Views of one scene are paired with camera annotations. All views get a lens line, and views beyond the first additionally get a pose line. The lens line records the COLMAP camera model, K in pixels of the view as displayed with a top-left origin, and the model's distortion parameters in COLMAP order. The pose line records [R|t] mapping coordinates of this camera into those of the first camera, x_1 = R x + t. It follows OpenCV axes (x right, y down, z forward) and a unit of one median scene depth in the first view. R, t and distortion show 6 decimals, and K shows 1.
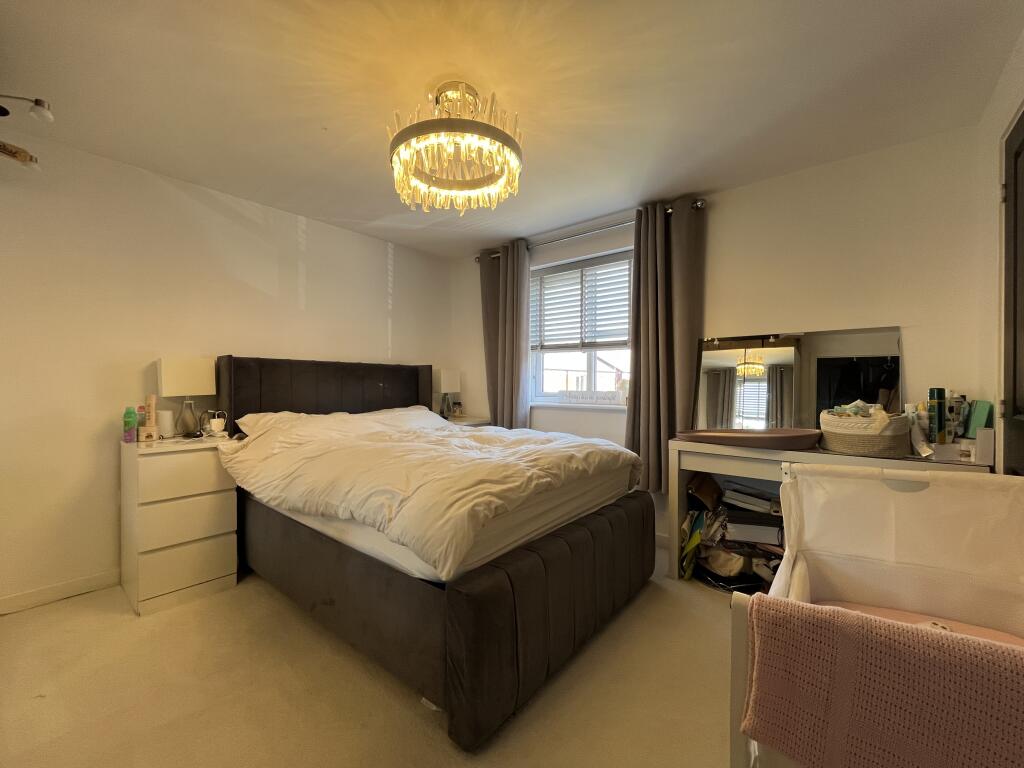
lens RADIAL K [[417.2, 0, 508.2], [0, 417.2, 384.8], [0, 0, 1]] dist [-0.001845, -0.000316]
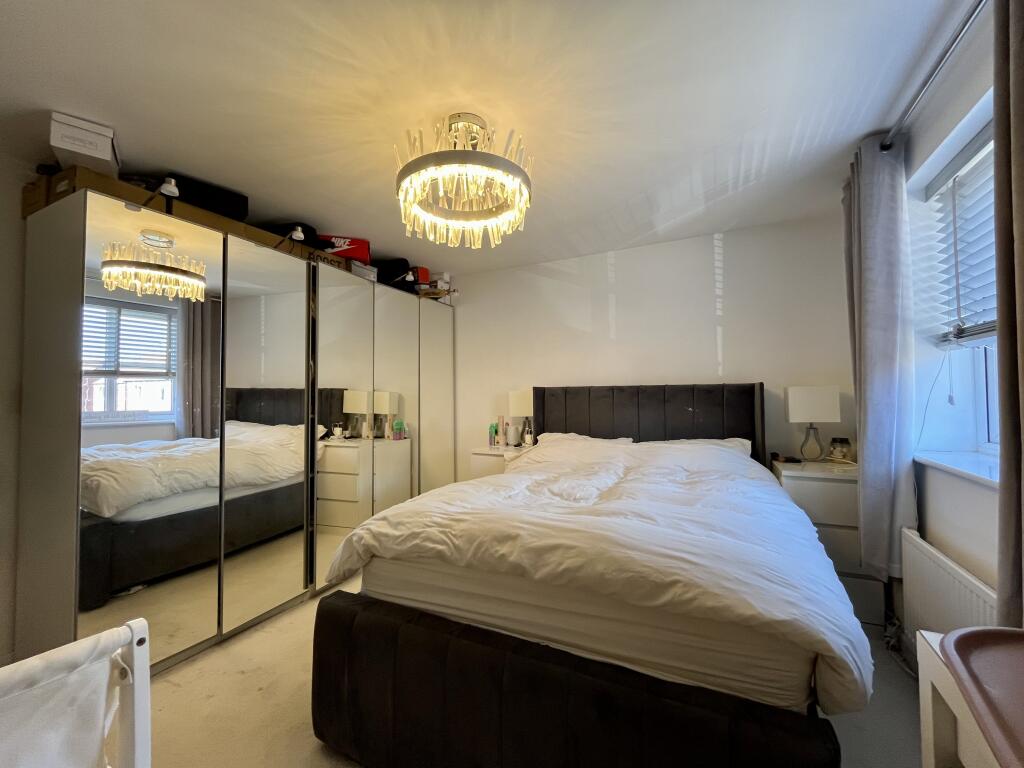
lens RADIAL K [[417.2, 0, 508.2], [0, 417.2, 384.8], [0, 0, 1]] dist [-0.001845, -0.000316]
pose [[0.221039, -0.031508, -0.974756, 0.628885], [0.010369, 0.999497, -0.029956, -0.041373], [0.975210, -0.003486, 0.221255, 0.652216]]
